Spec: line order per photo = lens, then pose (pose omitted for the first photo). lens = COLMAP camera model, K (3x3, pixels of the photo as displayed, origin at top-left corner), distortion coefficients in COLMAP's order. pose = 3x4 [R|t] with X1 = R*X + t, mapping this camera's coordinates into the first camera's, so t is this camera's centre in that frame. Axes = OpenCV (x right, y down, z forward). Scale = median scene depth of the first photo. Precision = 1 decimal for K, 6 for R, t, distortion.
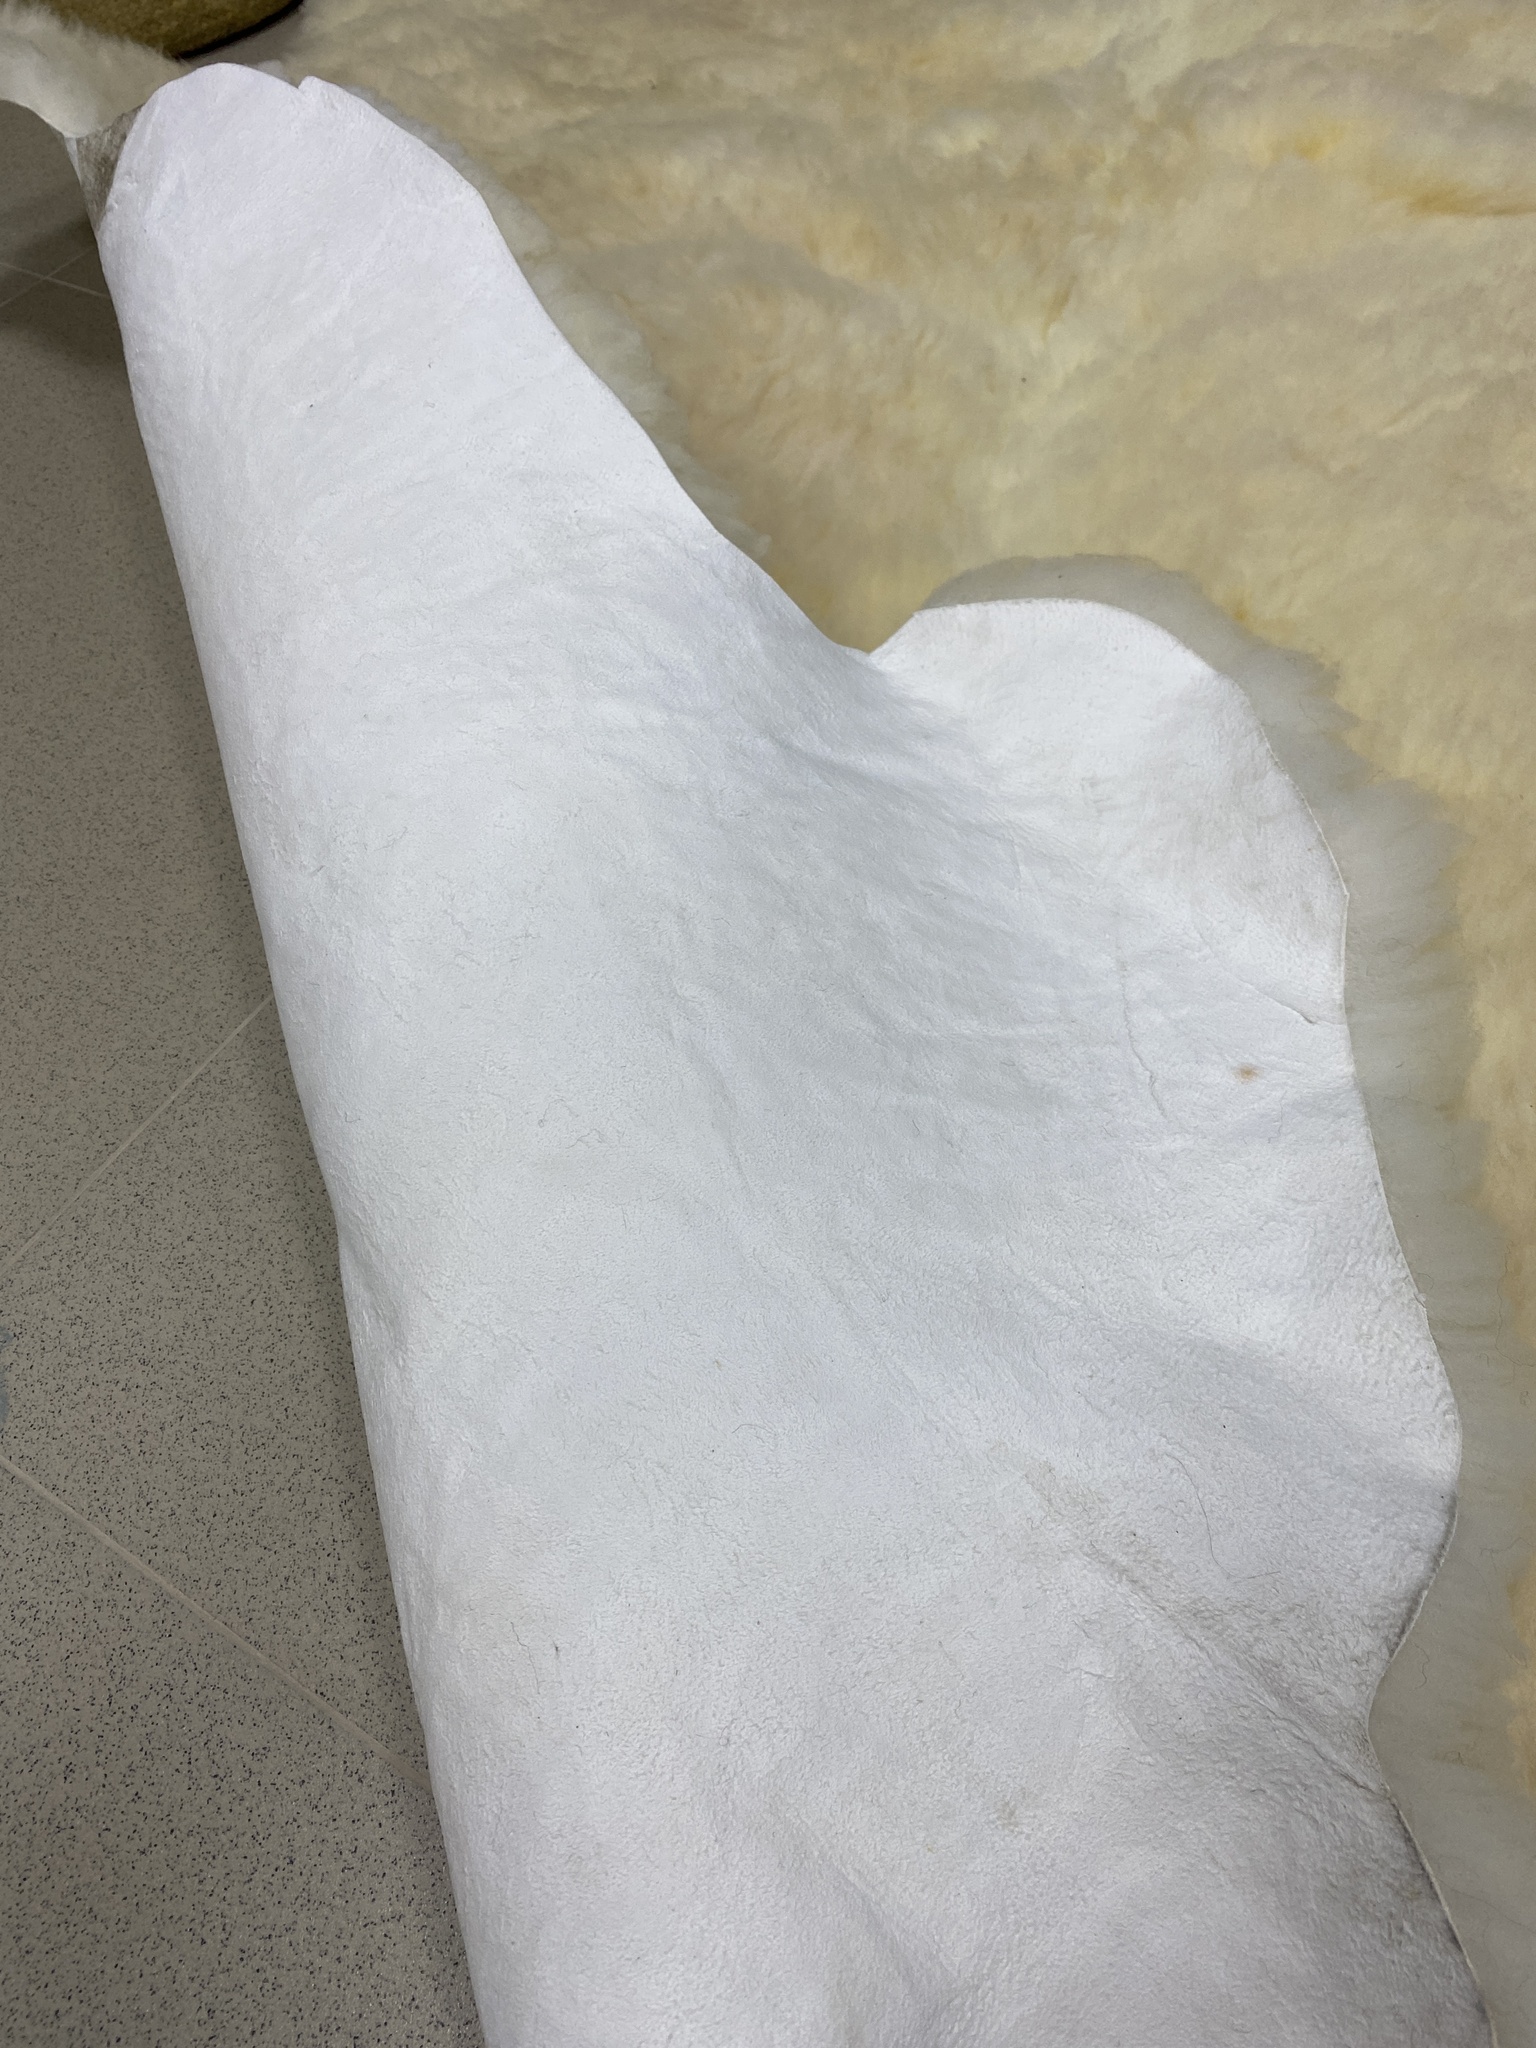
lens RADIAL K [[1529.6, 0, 765.3], [0, 1529.6, 1021.7], [0, 0, 1]] dist [-0.015155, 0.011596]
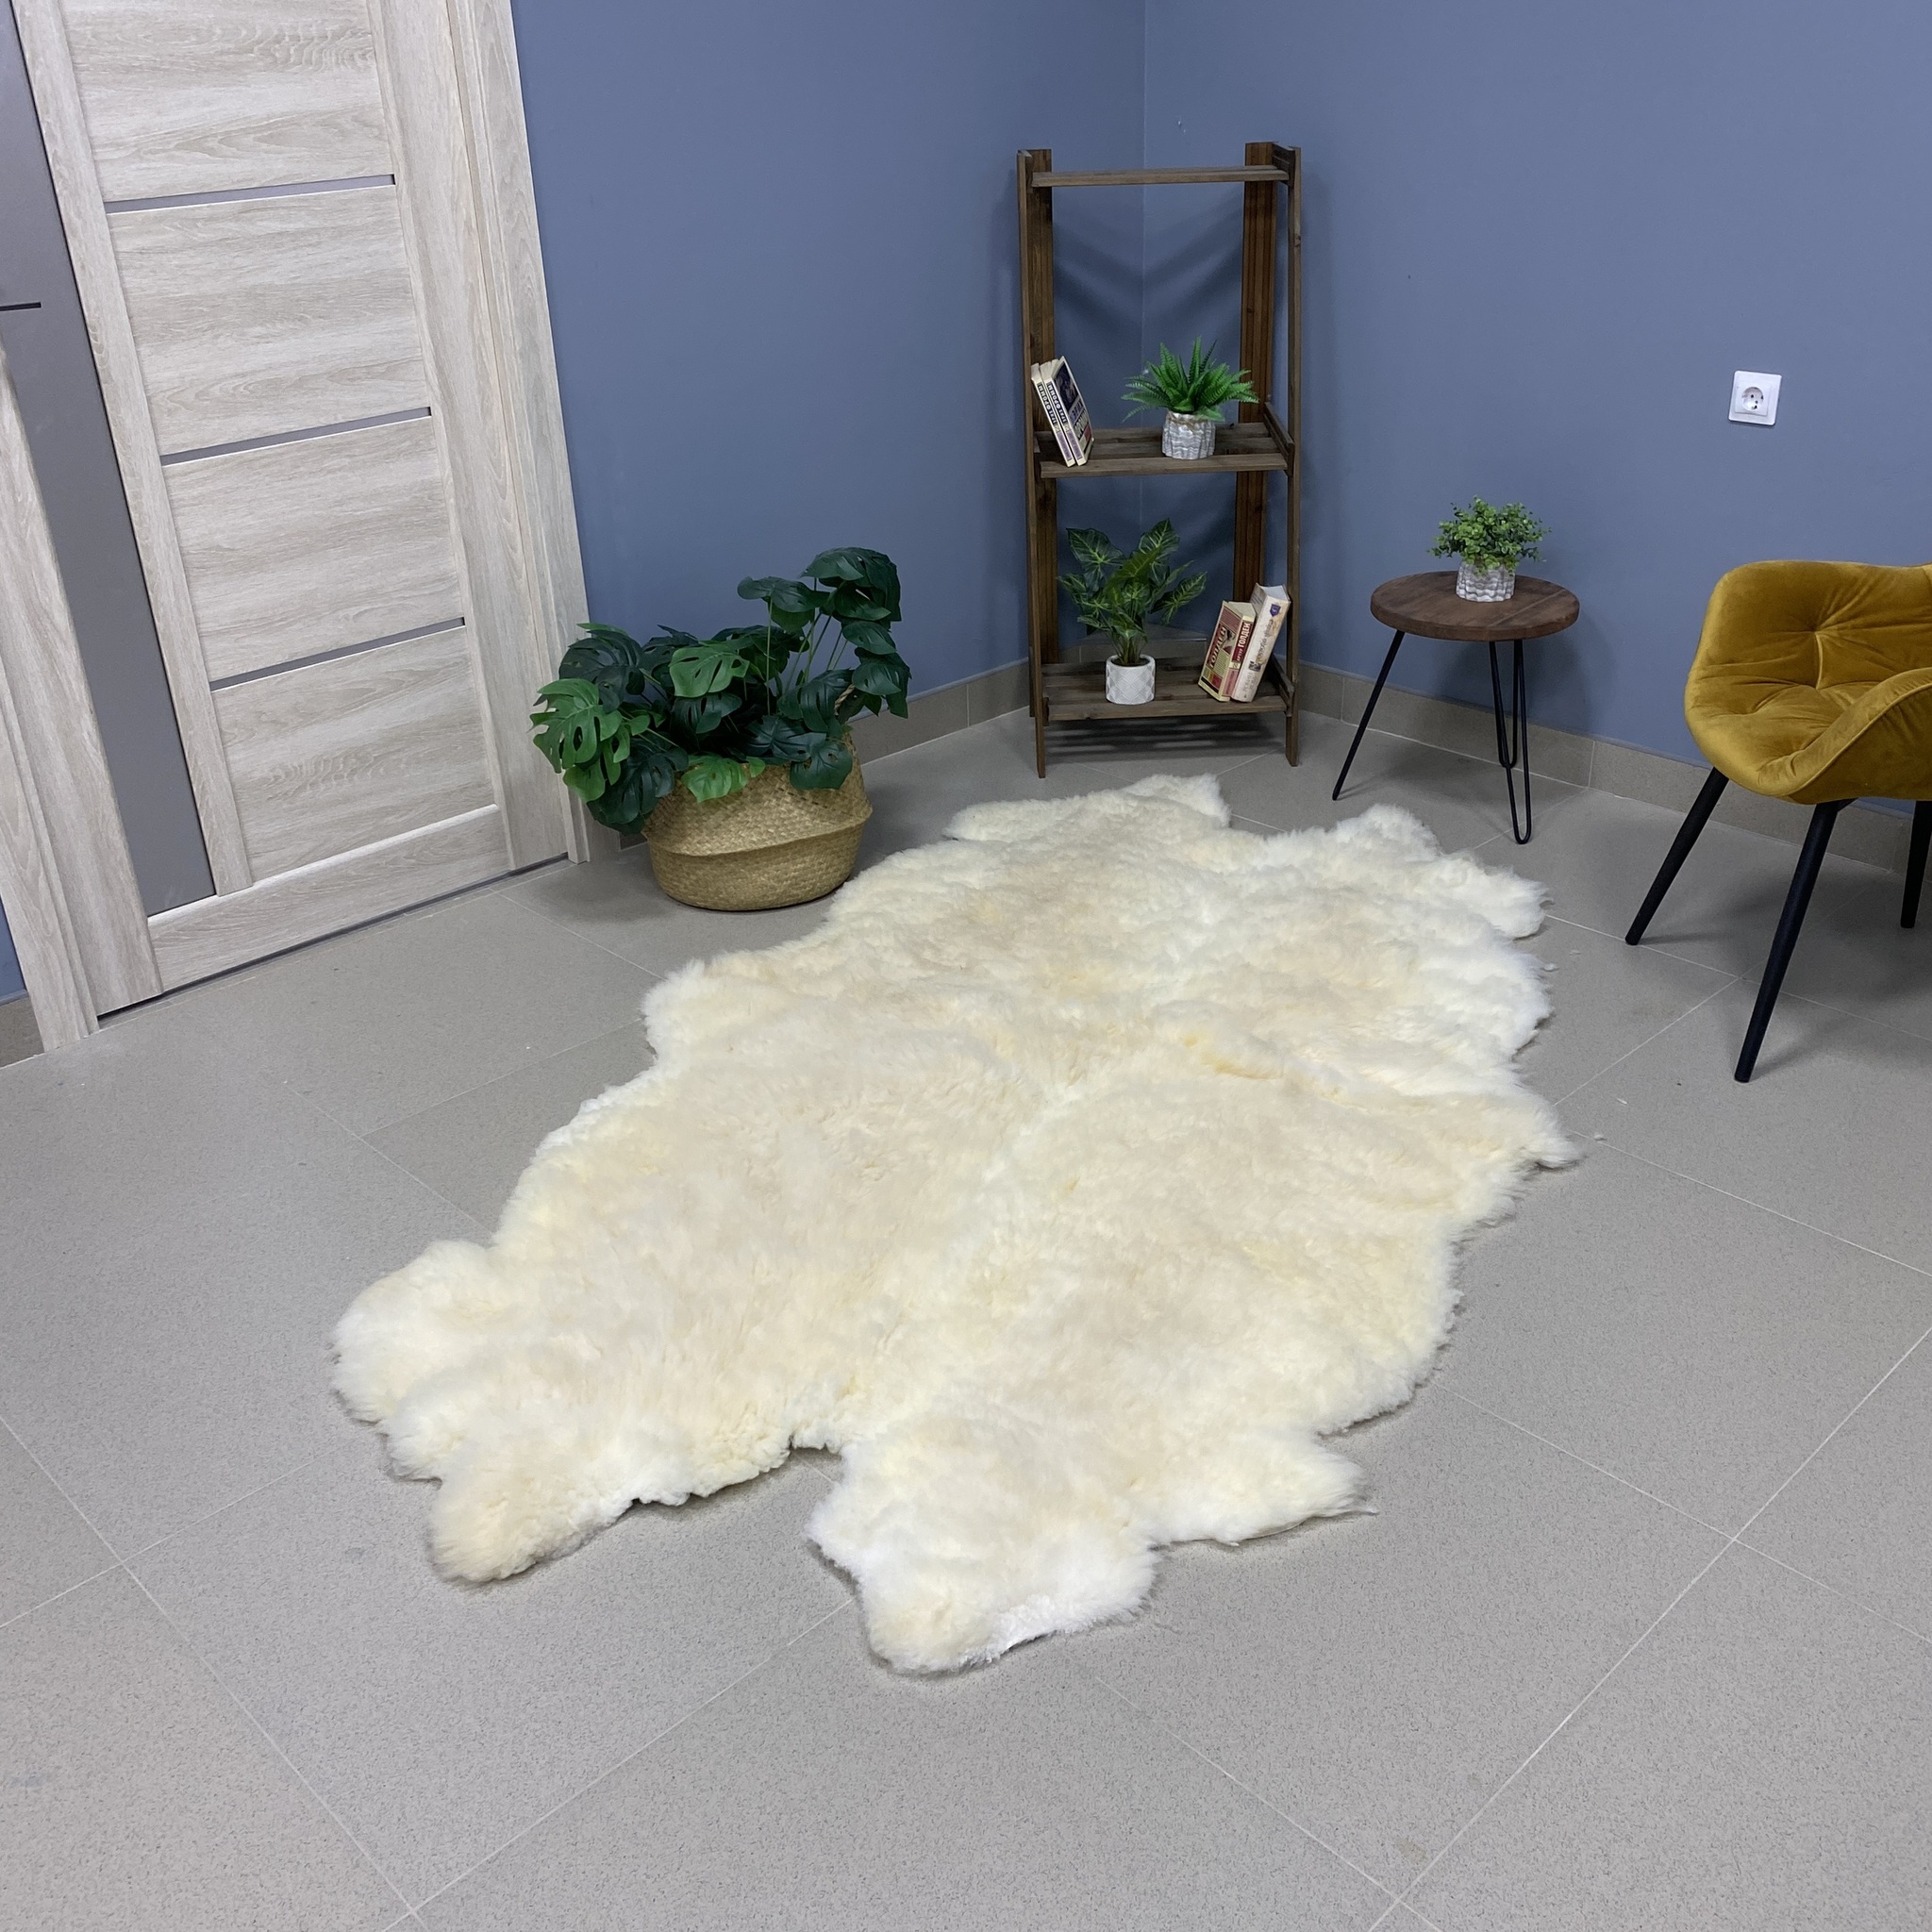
lens RADIAL K [[1963.8, 0, 1003.4], [0, 1963.8, 994.4], [0, 0, 1]] dist [0.153695, -0.348465]
pose [[0.973444, 0.165476, -0.158193, 1.401395], [-0.217771, 0.882433, -0.416998, 2.005085], [0.070592, 0.440374, 0.895035, -5.027359]]
